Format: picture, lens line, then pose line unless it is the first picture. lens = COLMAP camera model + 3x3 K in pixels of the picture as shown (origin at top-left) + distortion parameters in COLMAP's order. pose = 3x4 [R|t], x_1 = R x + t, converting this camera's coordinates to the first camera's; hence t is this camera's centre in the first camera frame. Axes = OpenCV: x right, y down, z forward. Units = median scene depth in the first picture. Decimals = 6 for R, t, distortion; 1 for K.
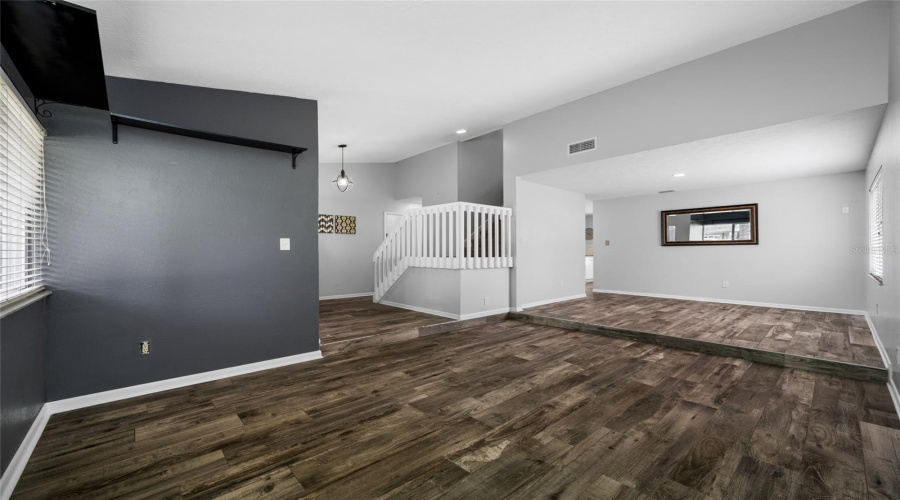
lens RADIAL K [[355.7, 0, 450.9], [0, 355.7, 248.8], [0, 0, 1]] dist [0.002478, -0.000079]
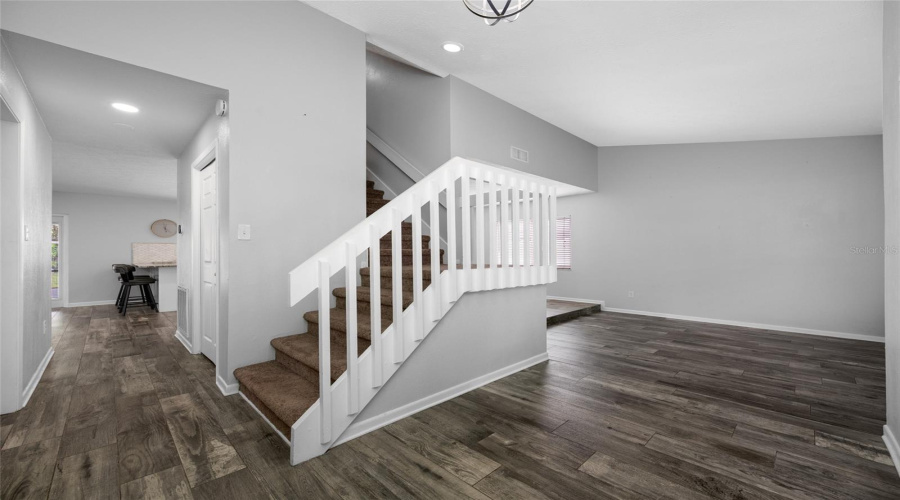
lens RADIAL K [[355.7, 0, 450.6], [0, 355.7, 251.3], [0, 0, 1]] dist [0.002478, -0.000079]
pose [[-0.030937, 0.017621, 0.999366, -0.888056], [0.014359, 0.999749, -0.017183, 0.009197], [-0.999418, 0.013819, -0.031182, 1.681831]]
